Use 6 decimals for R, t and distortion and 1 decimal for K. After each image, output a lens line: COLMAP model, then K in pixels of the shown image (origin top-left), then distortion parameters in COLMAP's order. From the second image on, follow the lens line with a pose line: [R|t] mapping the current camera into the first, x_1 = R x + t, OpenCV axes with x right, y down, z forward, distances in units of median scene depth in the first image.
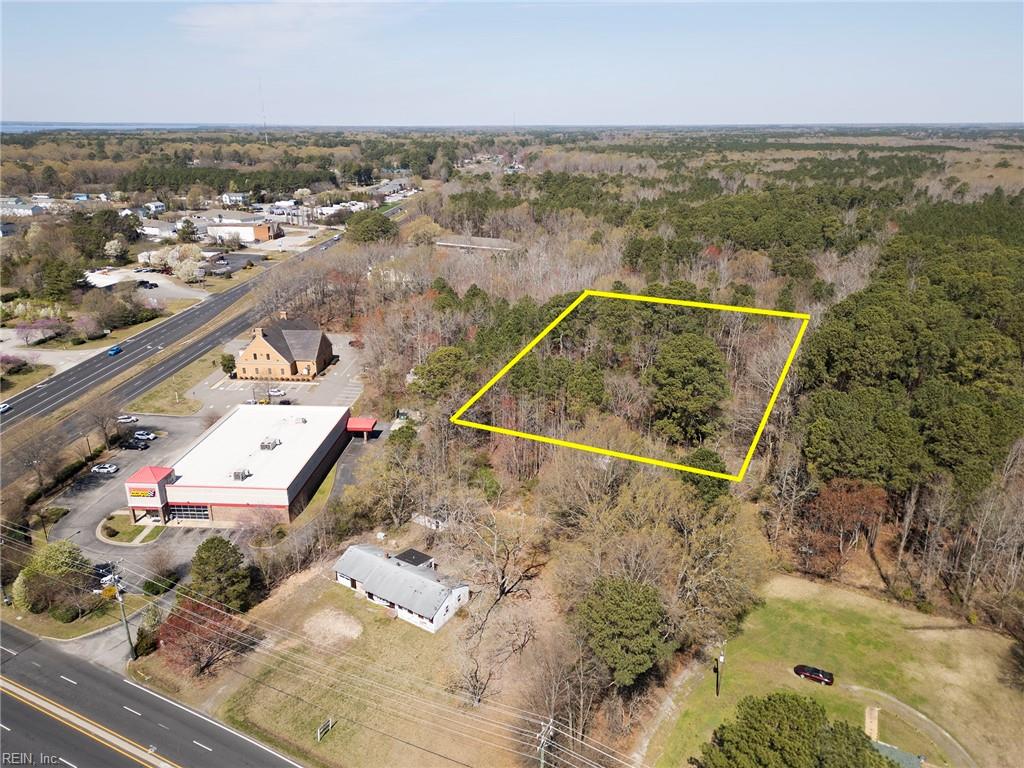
lens RADIAL K [[714.6, 0, 512.0], [0, 714.6, 384.0], [0, 0, 1]] dist [0.081695, -0.067964]
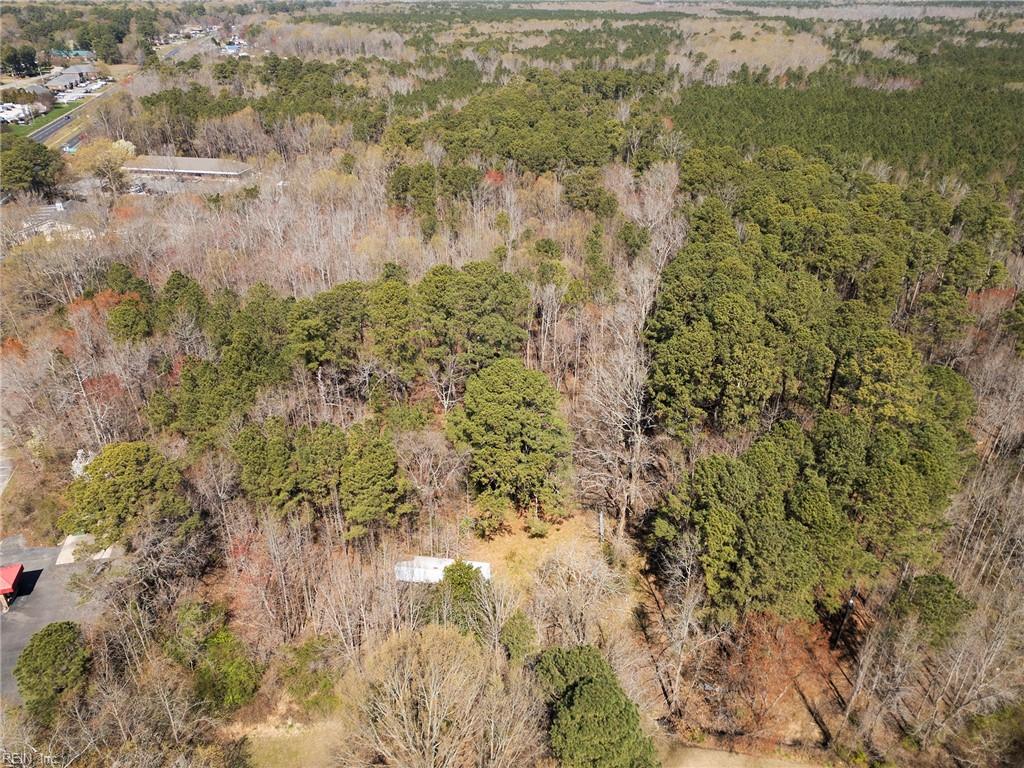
lens RADIAL K [[714.6, 0, 512.0], [0, 714.6, 384.0], [0, 0, 1]] dist [0.081695, -0.067964]
pose [[0.946331, -0.159220, 0.281259, 0.041155], [0.113120, 0.978362, 0.173241, -0.128430], [-0.302756, -0.132127, 0.943865, 0.259587]]
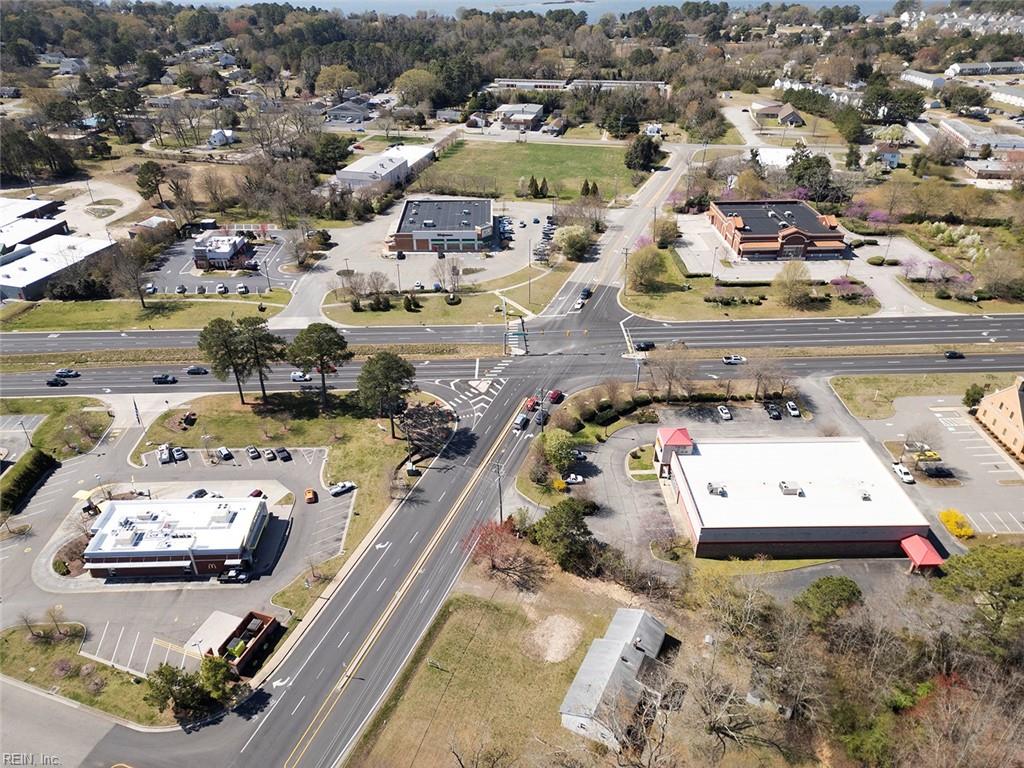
lens RADIAL K [[714.6, 0, 512.0], [0, 714.6, 384.0], [0, 0, 1]] dist [0.081695, -0.067964]
pose [[0.103714, 0.519043, -0.848433, 0.243624], [-0.345061, 0.818829, 0.458751, -0.234070], [0.932832, 0.245182, 0.264025, 0.287404]]
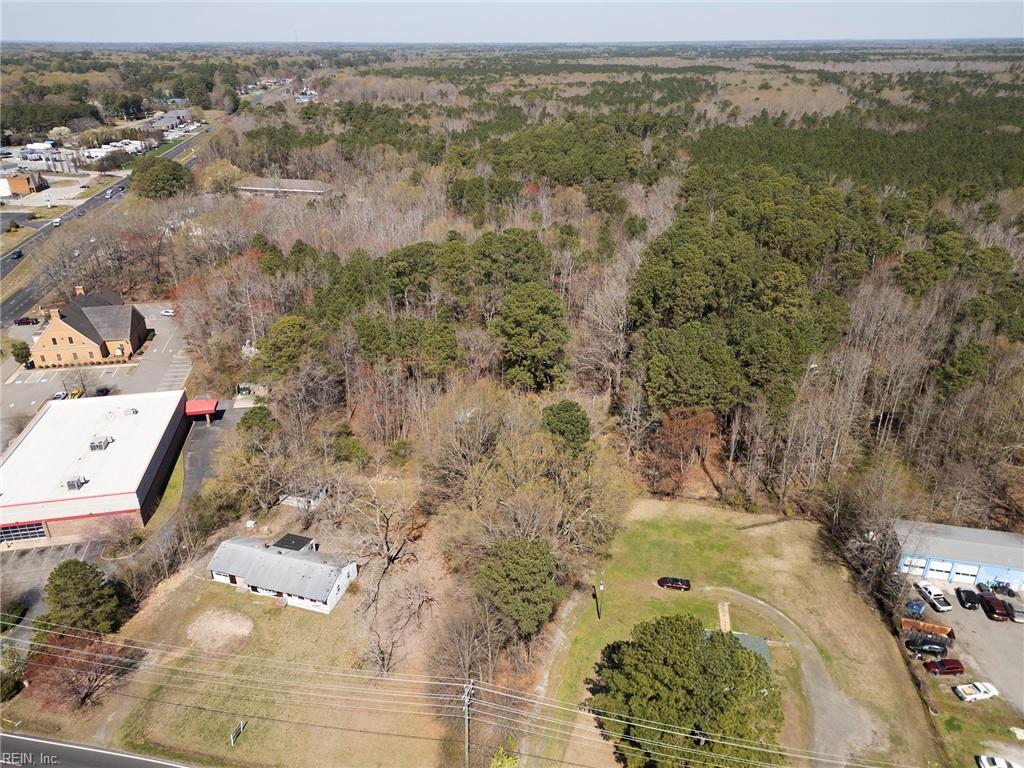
lens RADIAL K [[714.6, 0, 512.0], [0, 714.6, 384.0], [0, 0, 1]] dist [0.081695, -0.067964]
pose [[0.964586, -0.116974, 0.236411, -0.031850], [0.093798, 0.989820, 0.107048, -0.029055], [-0.246526, -0.081082, 0.965738, -0.006768]]
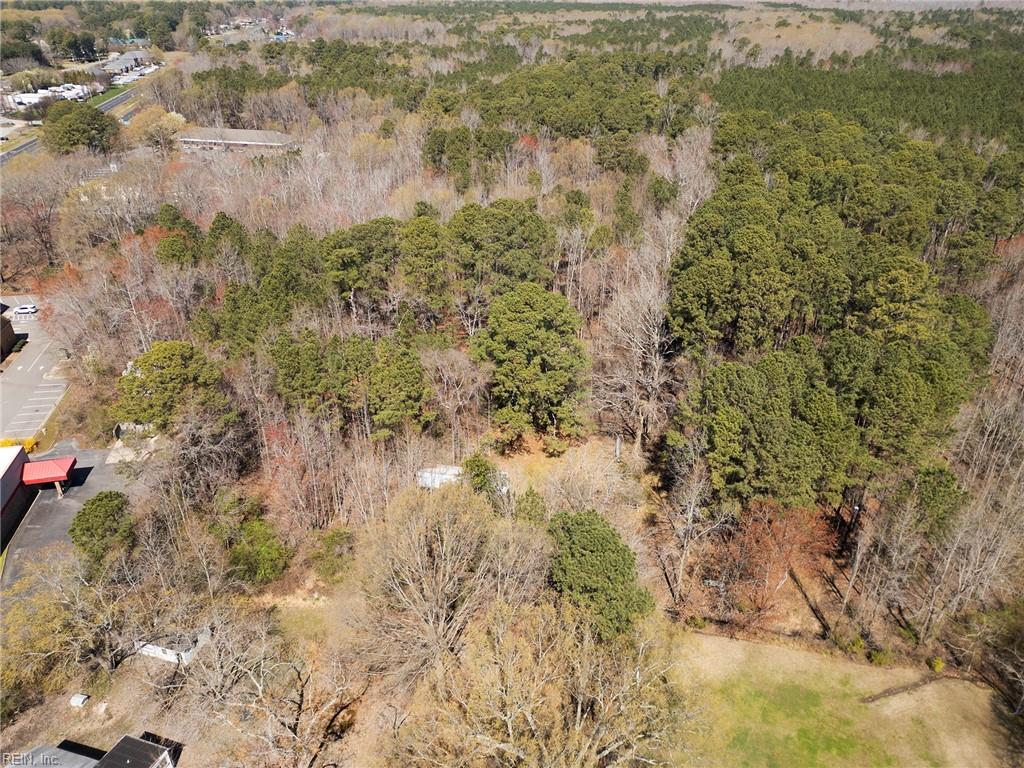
lens RADIAL K [[714.6, 0, 512.0], [0, 714.6, 384.0], [0, 0, 1]] dist [0.081695, -0.067964]
pose [[0.962577, -0.135695, 0.234589, 0.036454], [0.096774, 0.980653, 0.170159, -0.072586], [-0.253140, -0.141089, 0.957086, 0.227877]]
